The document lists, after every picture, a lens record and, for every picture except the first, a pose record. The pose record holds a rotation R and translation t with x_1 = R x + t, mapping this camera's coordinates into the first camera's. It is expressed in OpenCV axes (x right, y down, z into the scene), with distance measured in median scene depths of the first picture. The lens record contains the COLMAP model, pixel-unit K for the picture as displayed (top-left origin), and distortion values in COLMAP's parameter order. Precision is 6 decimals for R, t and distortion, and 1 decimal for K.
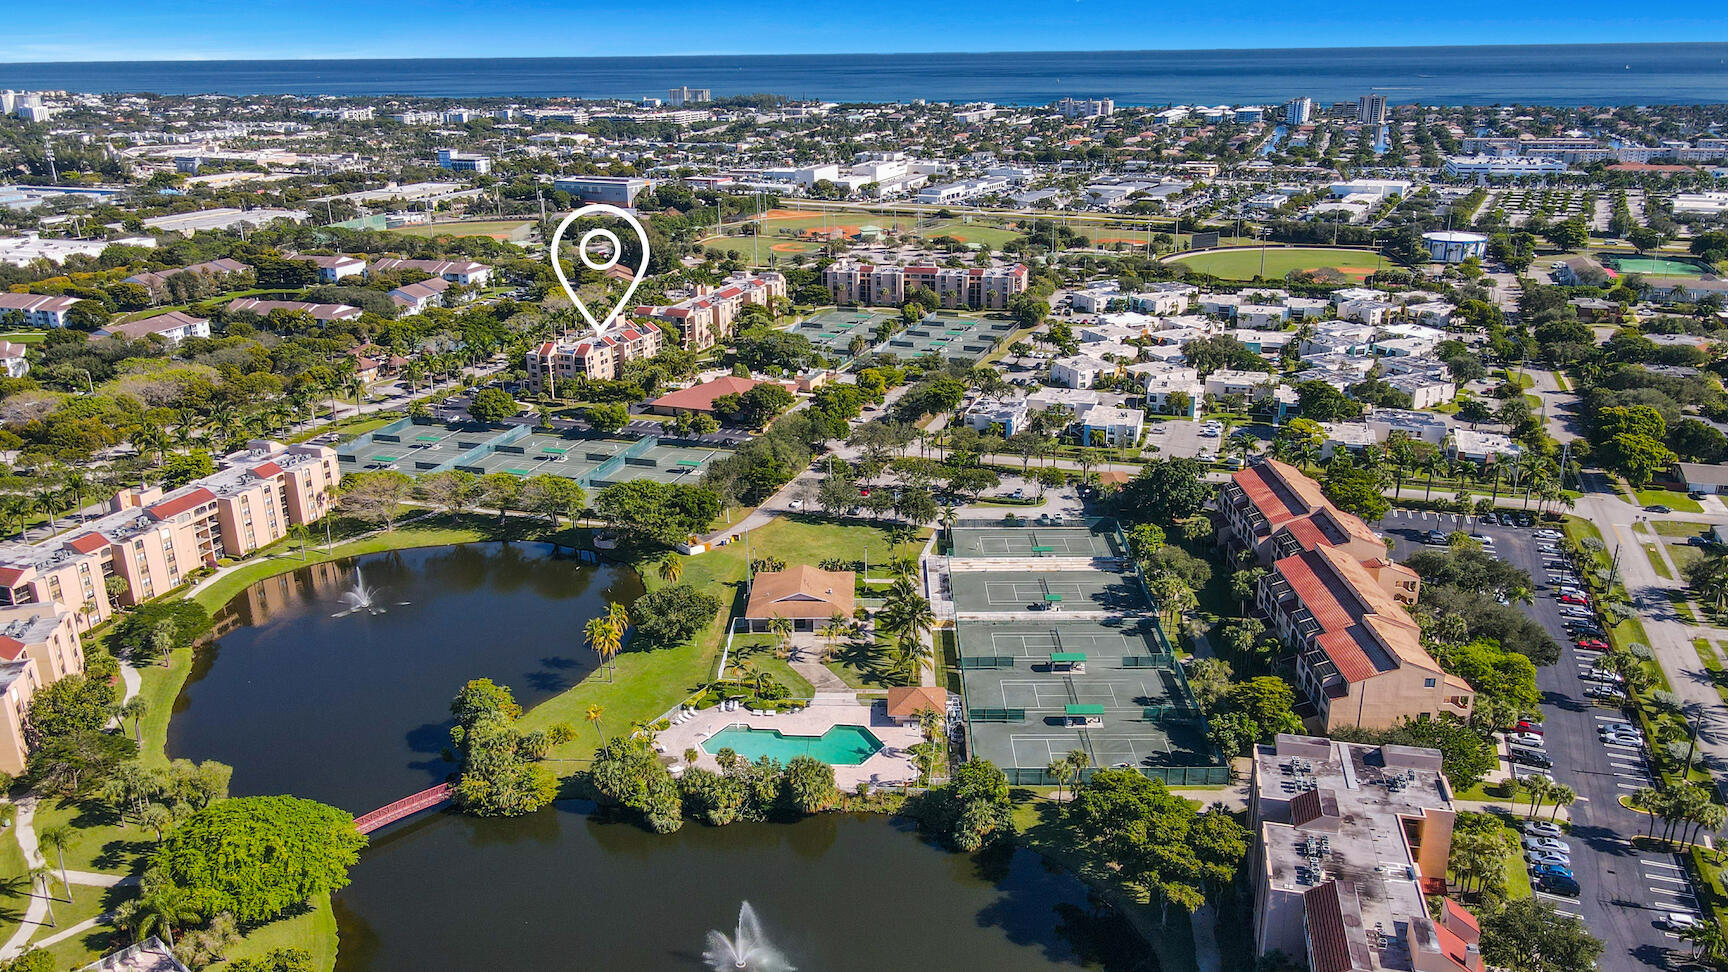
lens RADIAL K [[1274.6, 0, 866.8], [0, 1274.6, 491.0], [0, 0, 1]] dist [-0.005380, 0.047978]
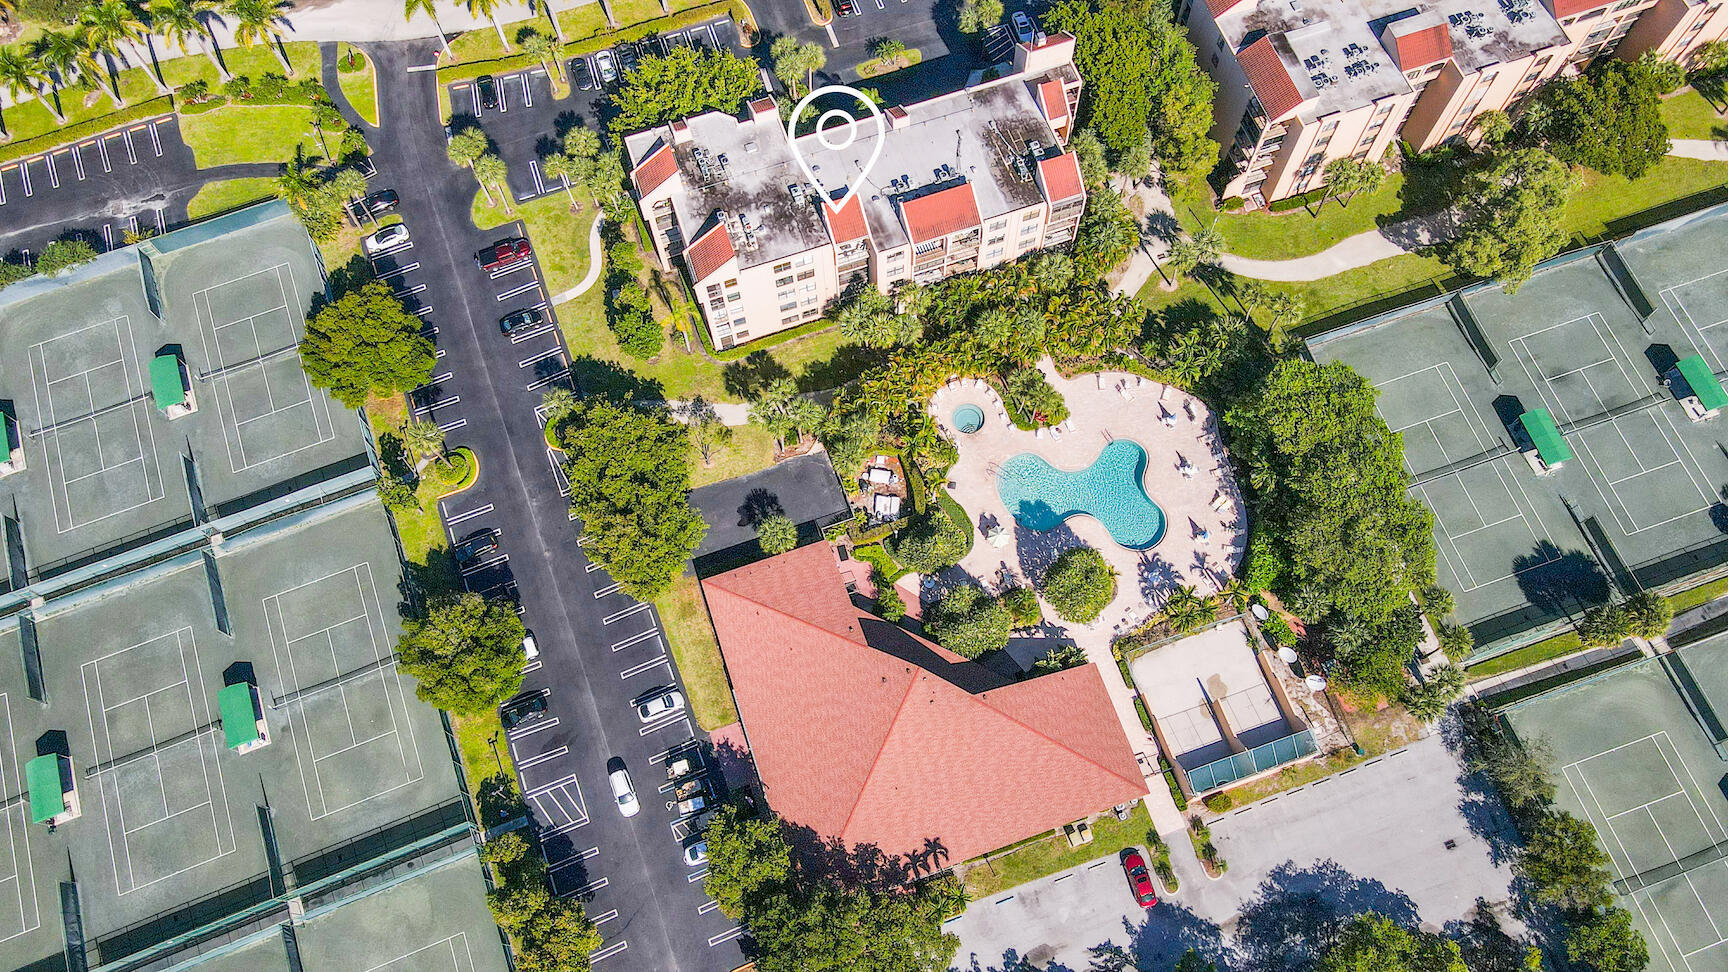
lens RADIAL K [[1274.6, 0, 866.8], [0, 1274.6, 491.0], [0, 0, 1]] dist [-0.005380, 0.047978]
pose [[0.635638, 0.716590, -0.287164, -0.027759], [-0.242740, 0.538638, 0.806813, -0.161900], [0.732831, -0.443135, 0.516323, 0.384477]]
